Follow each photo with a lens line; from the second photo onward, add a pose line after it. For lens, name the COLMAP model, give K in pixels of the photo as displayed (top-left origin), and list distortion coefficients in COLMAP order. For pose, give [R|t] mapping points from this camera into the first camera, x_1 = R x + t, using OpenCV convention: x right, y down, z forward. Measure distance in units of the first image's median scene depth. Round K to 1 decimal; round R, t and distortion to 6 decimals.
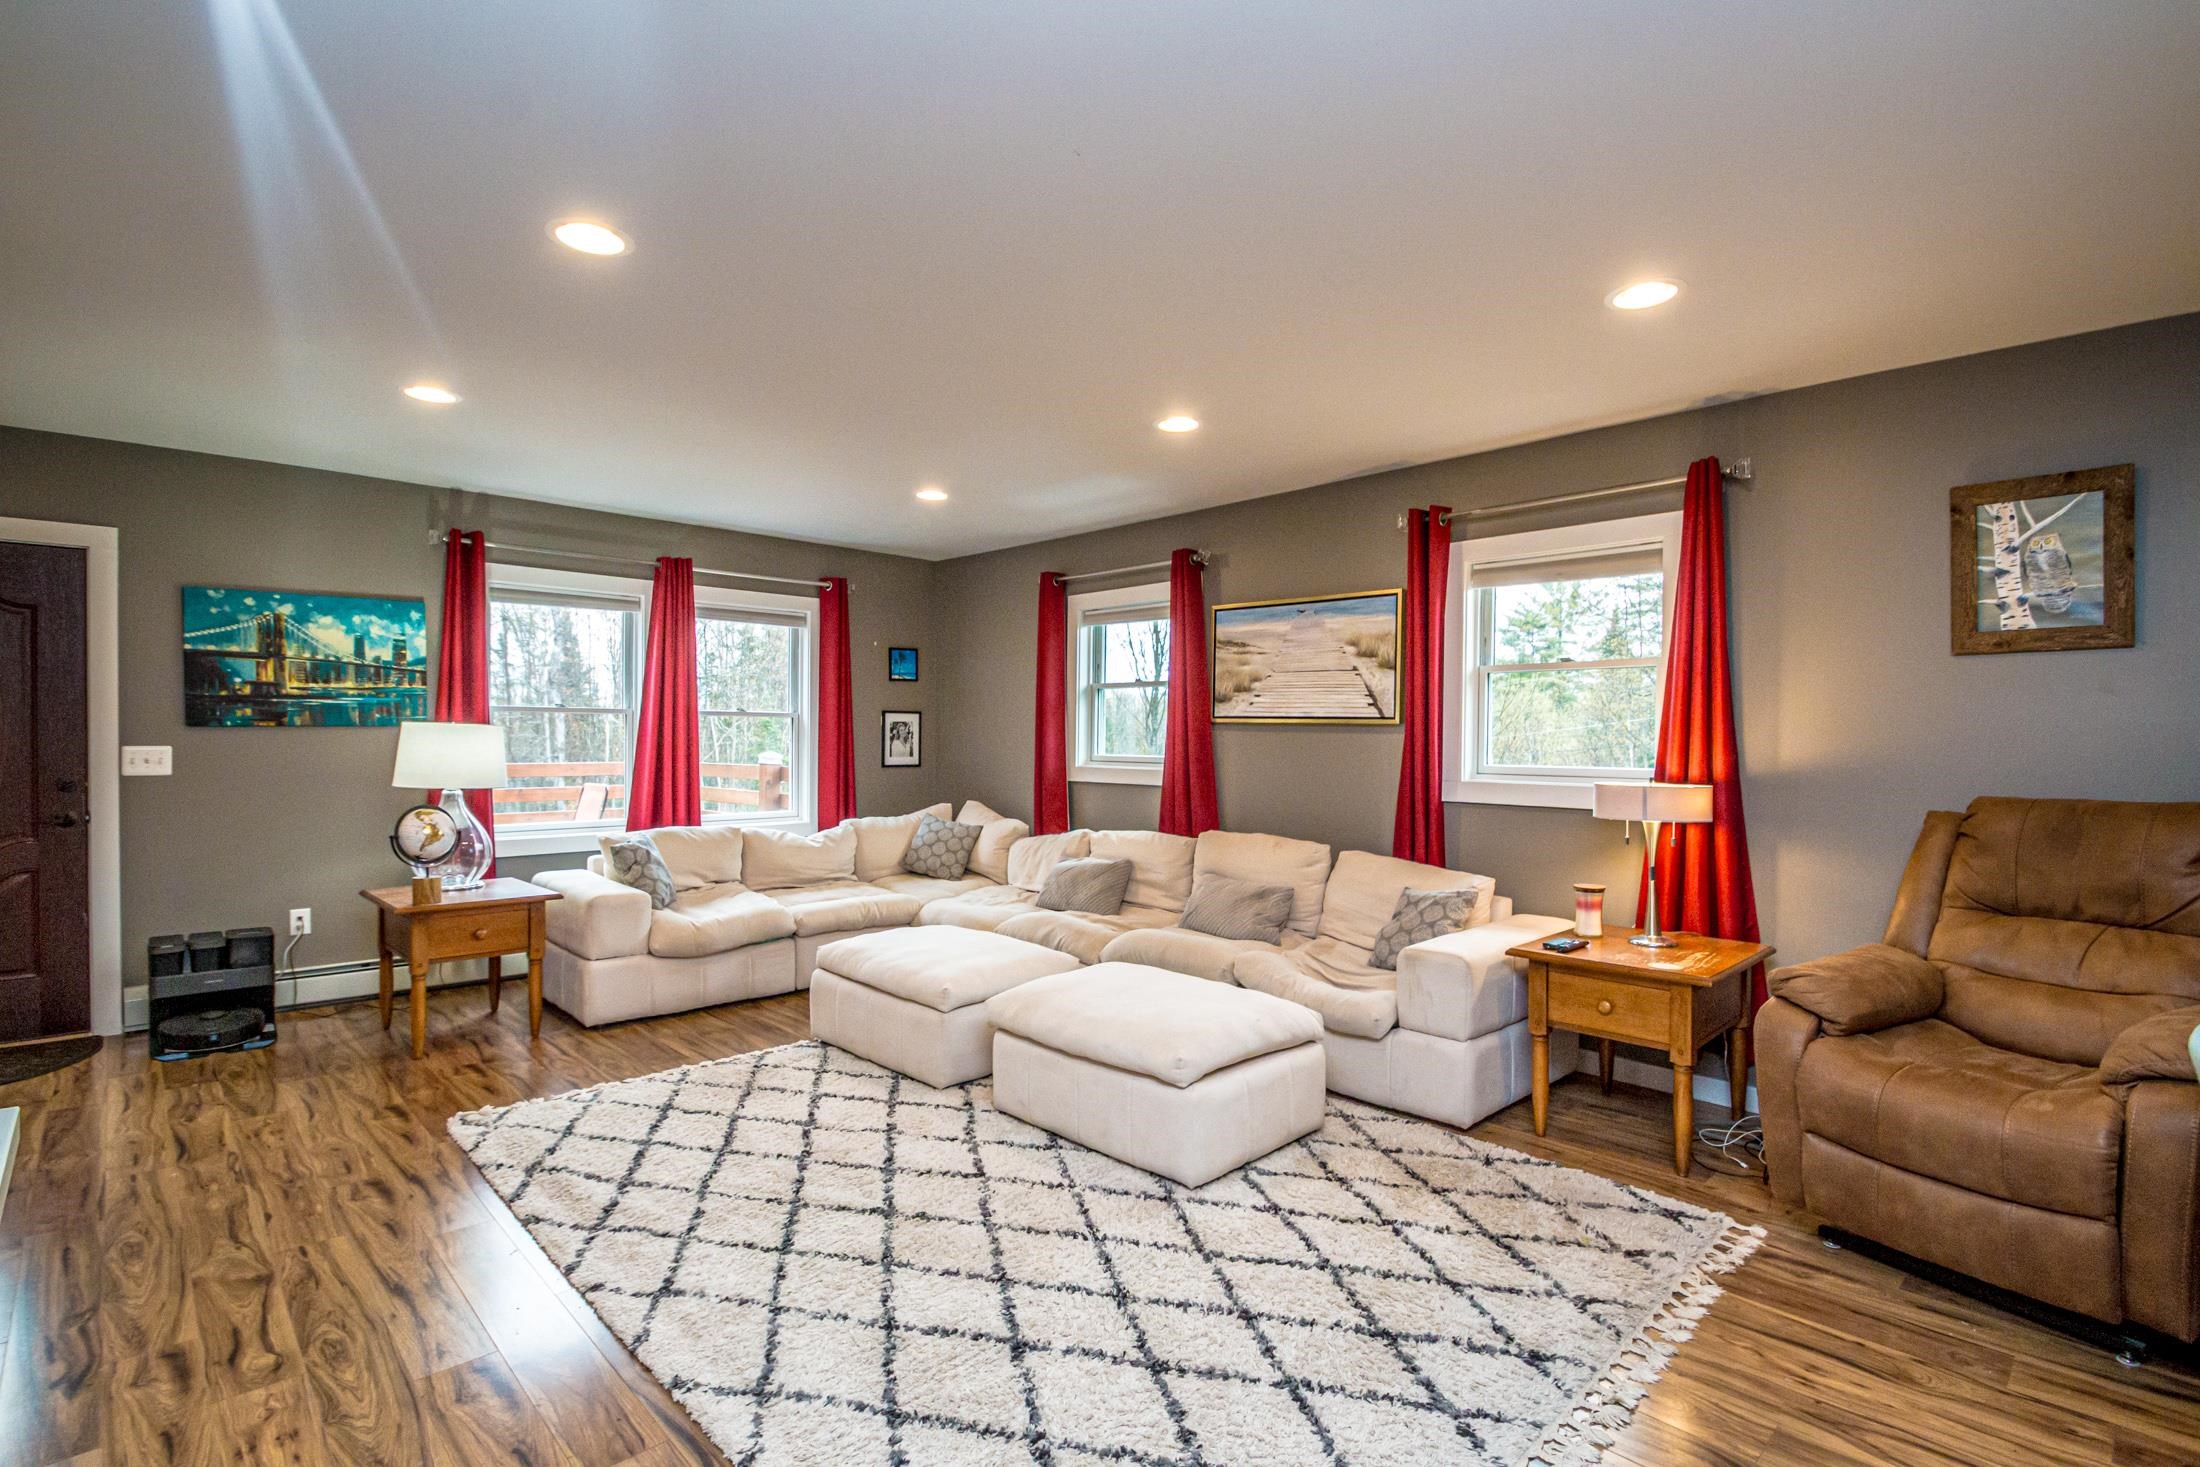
lens RADIAL K [[1035.2, 0, 1097.8], [0, 1035.2, 743.9], [0, 0, 1]] dist [0.001358, -0.010733]
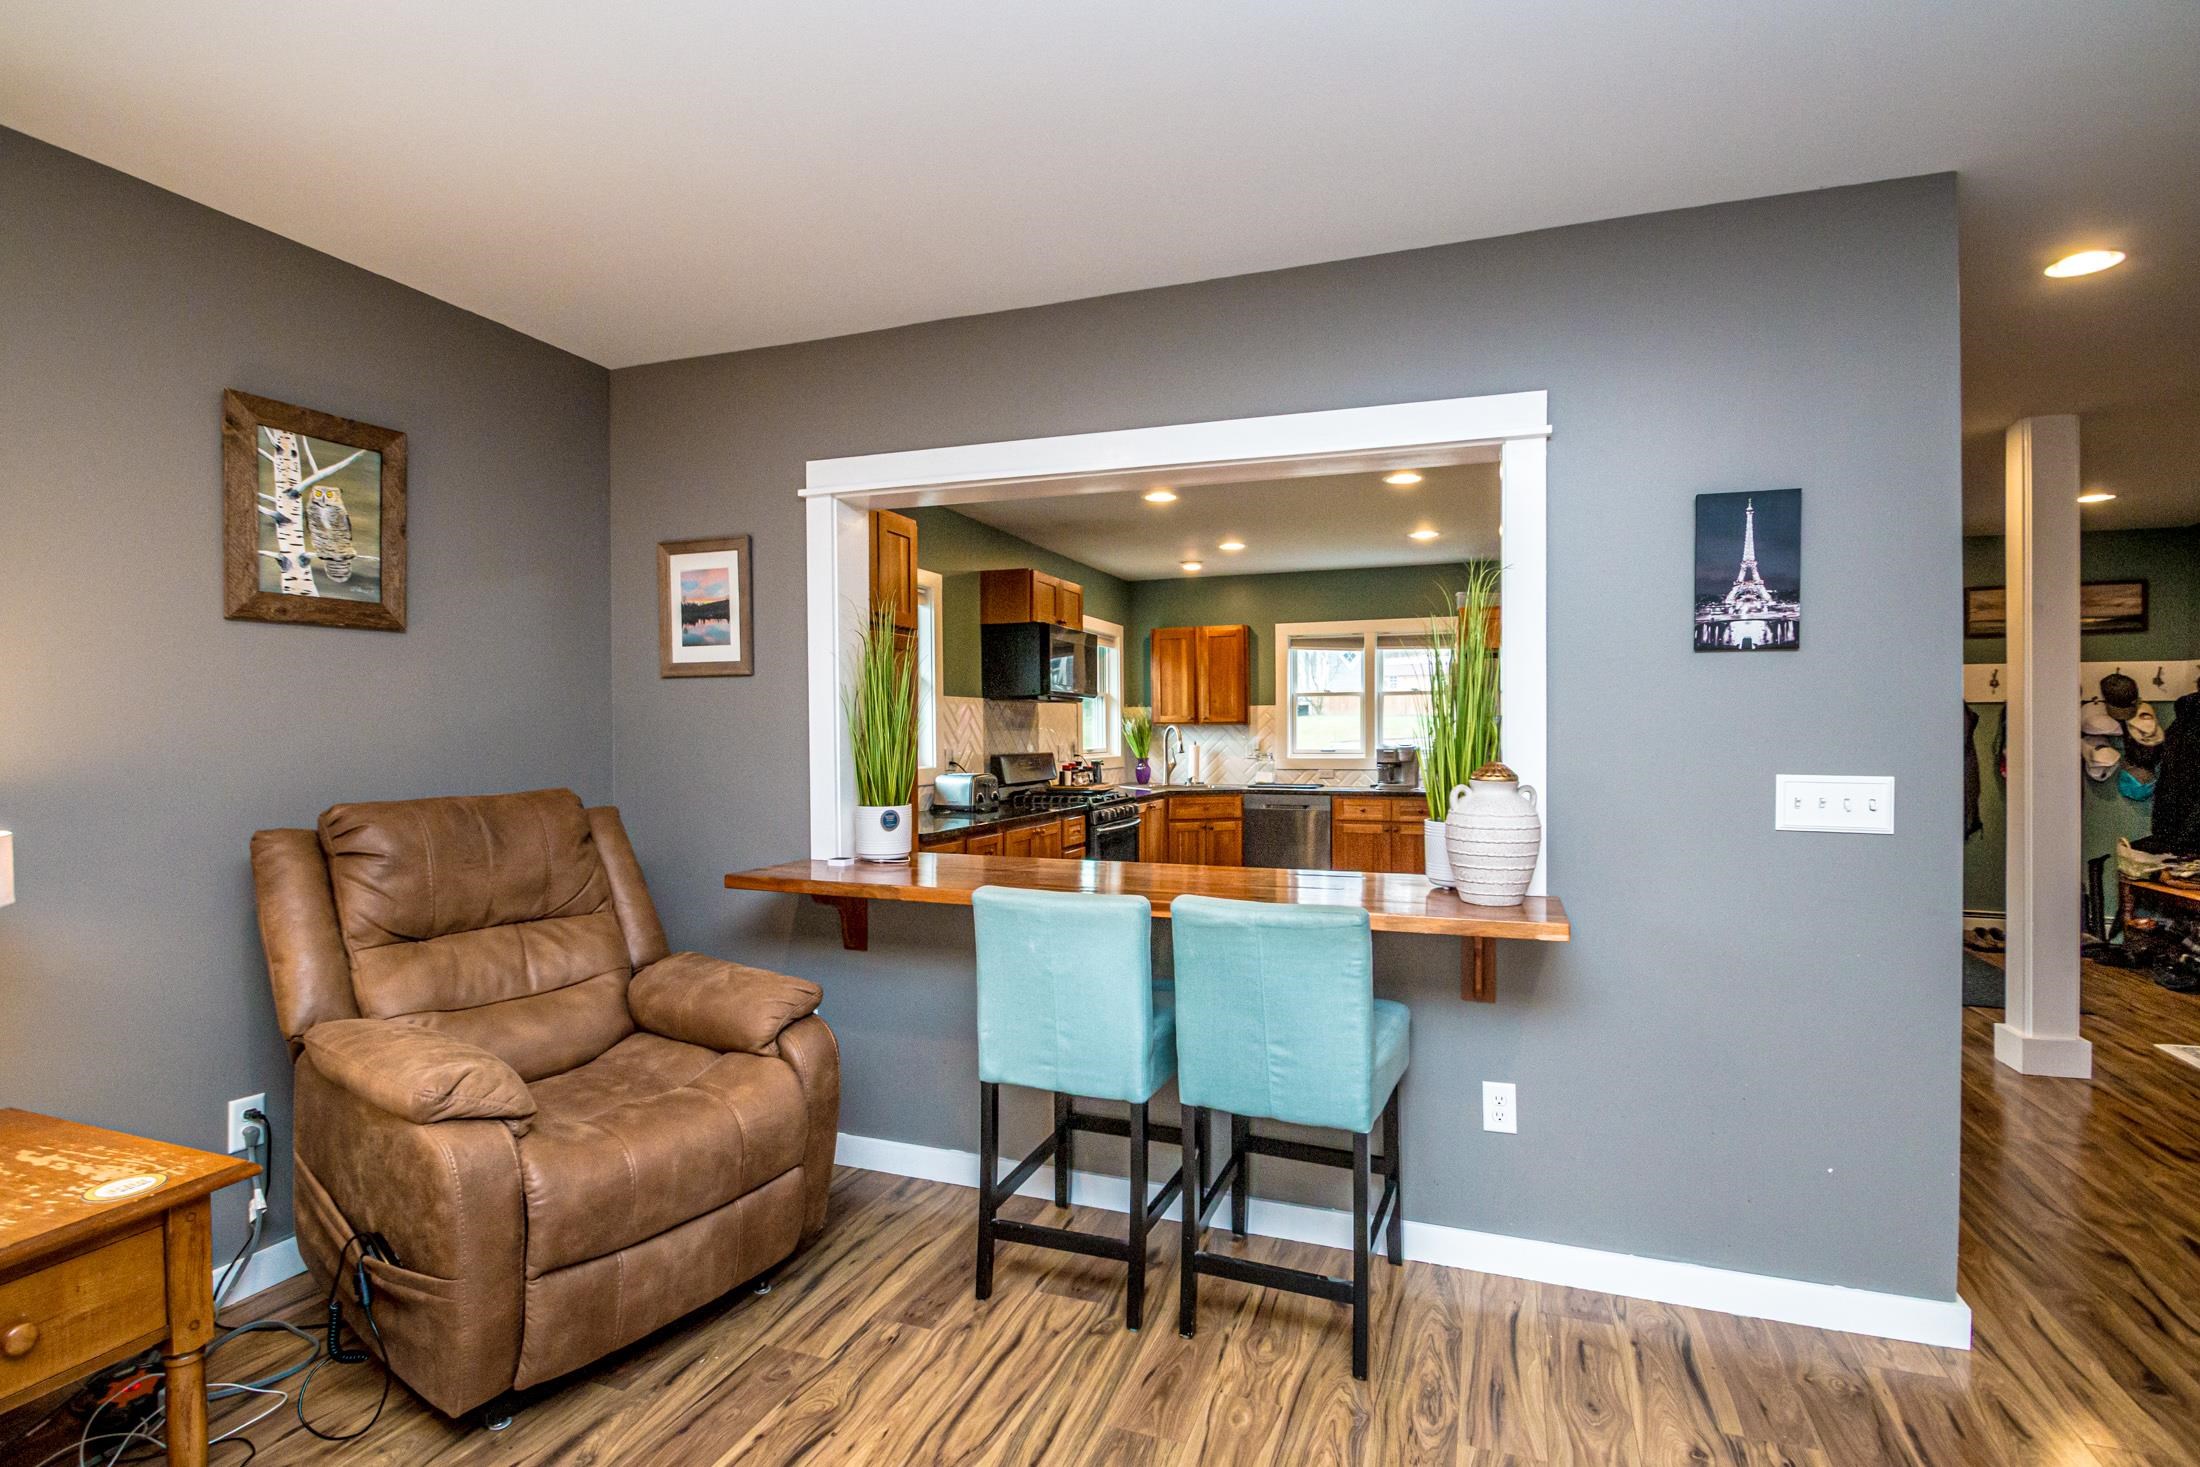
lens RADIAL K [[1035.2, 0, 1097.8], [0, 1035.2, 743.9], [0, 0, 1]] dist [0.001358, -0.010733]
pose [[-0.435249, -0.011925, 0.900231, -0.100352], [0.016473, 0.999639, 0.021207, -0.002193], [-0.900160, 0.024059, -0.434895, 0.777560]]
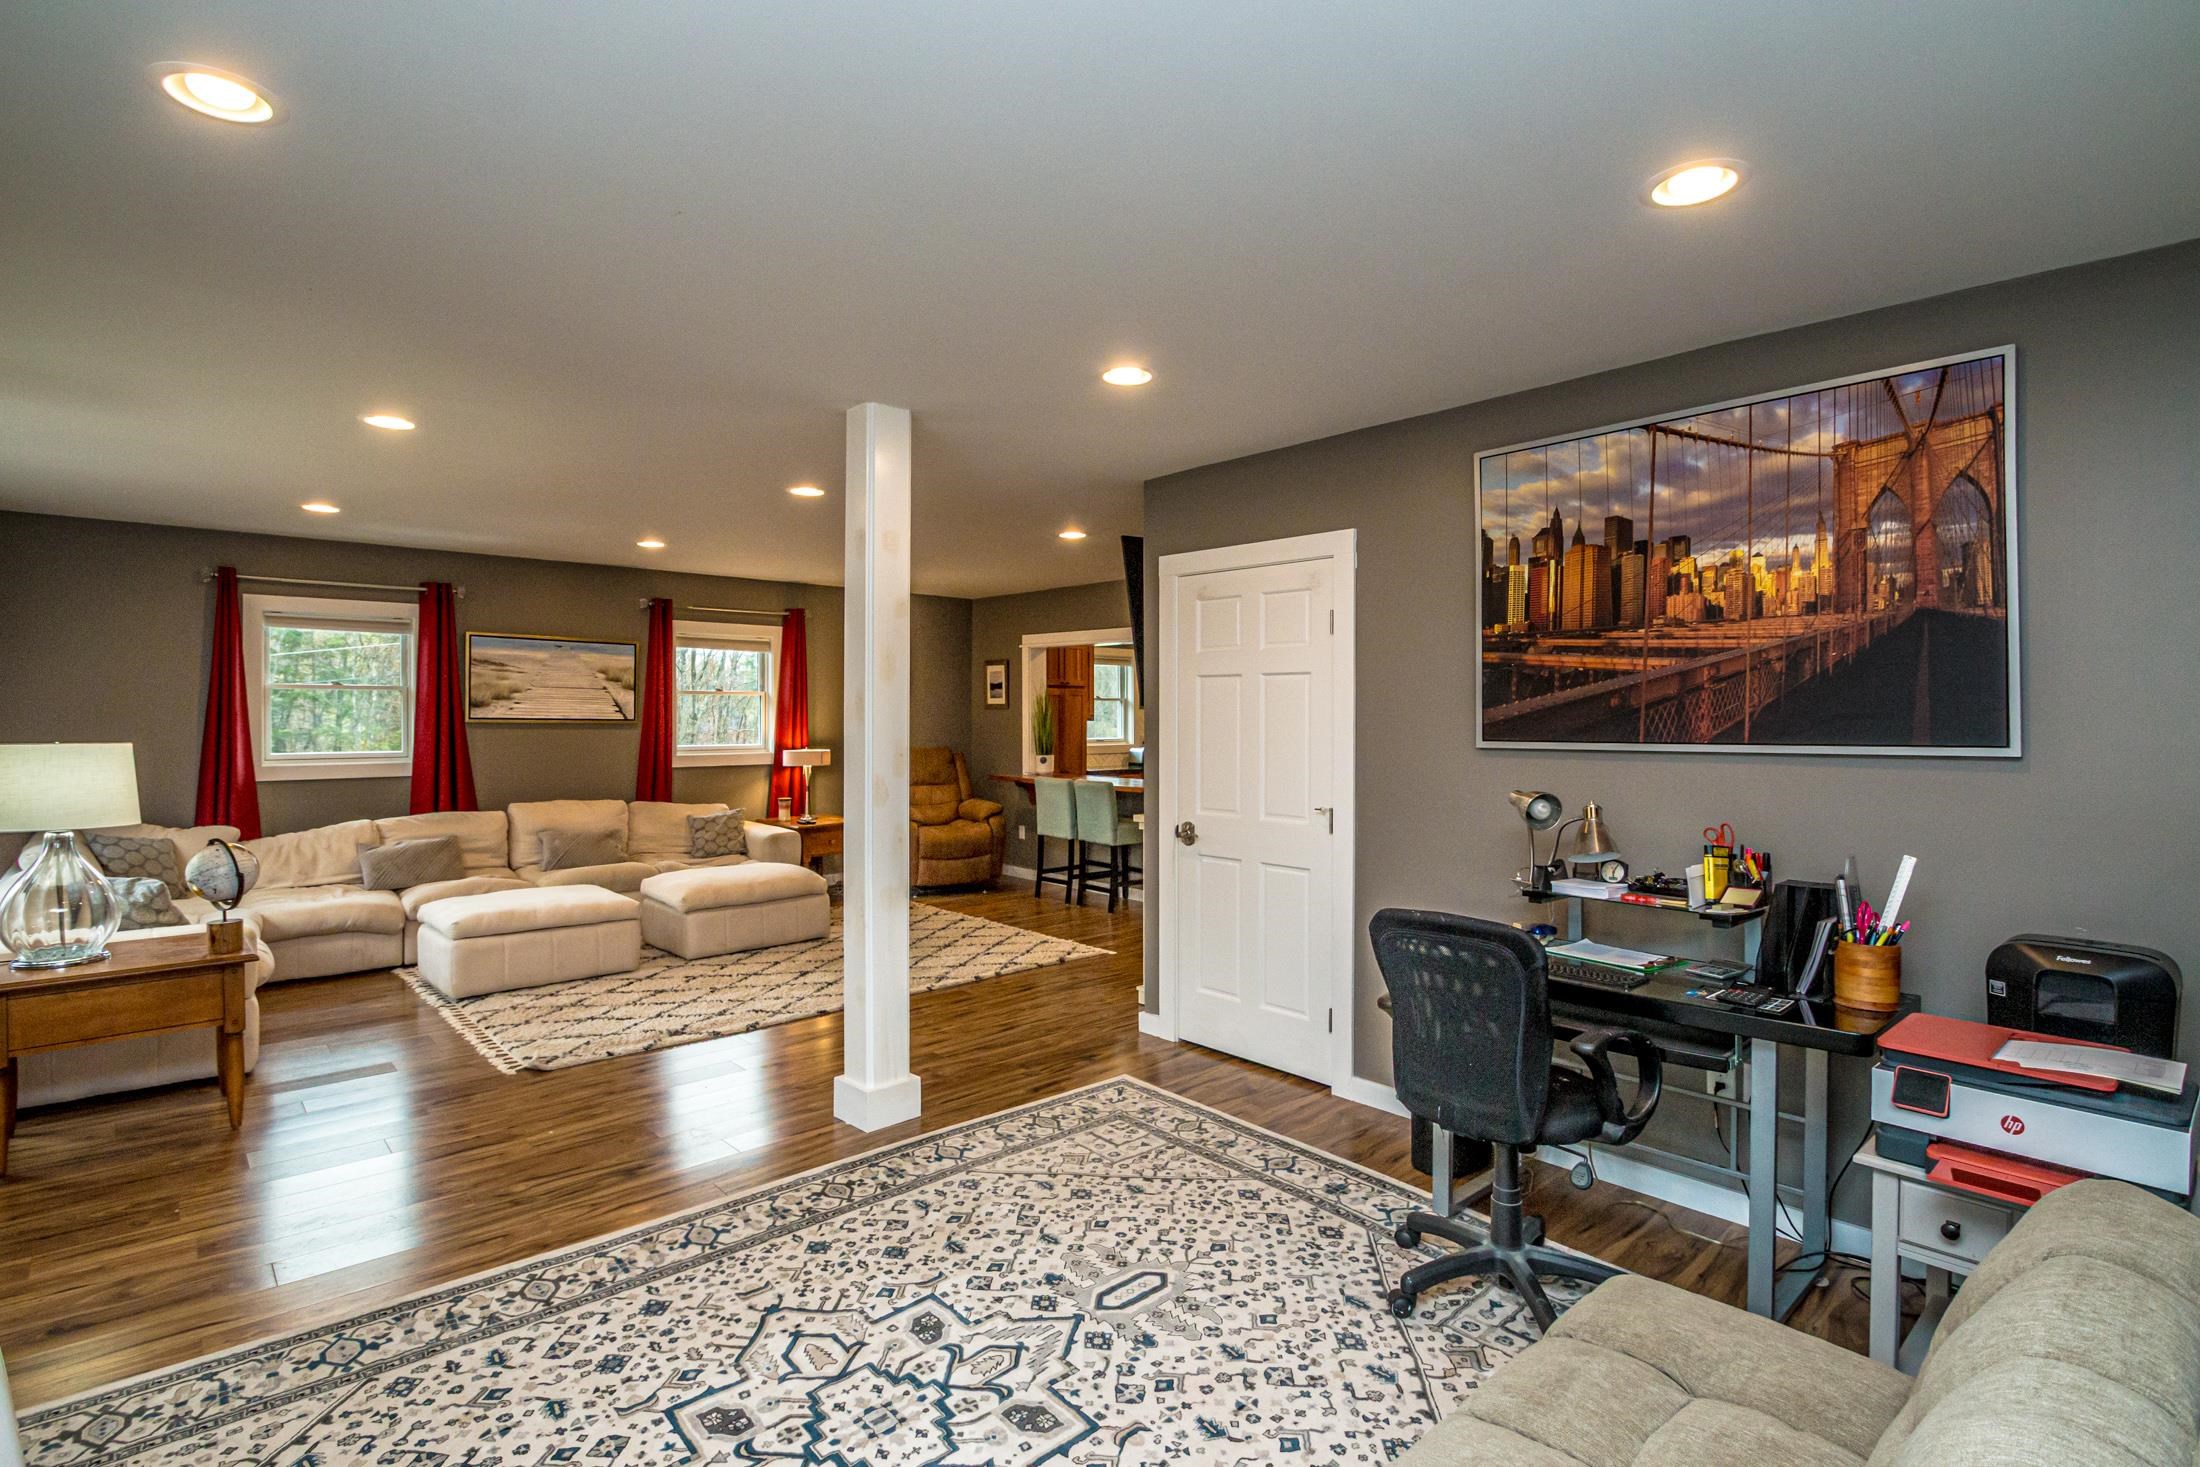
lens RADIAL K [[1035.2, 0, 1097.8], [0, 1035.2, 743.9], [0, 0, 1]] dist [0.001358, -0.010733]
pose [[0.028217, -0.037273, 0.998907, -1.912640], [0.007319, 0.999285, 0.037080, -0.060383], [-0.999575, 0.006265, 0.028470, 0.313180]]
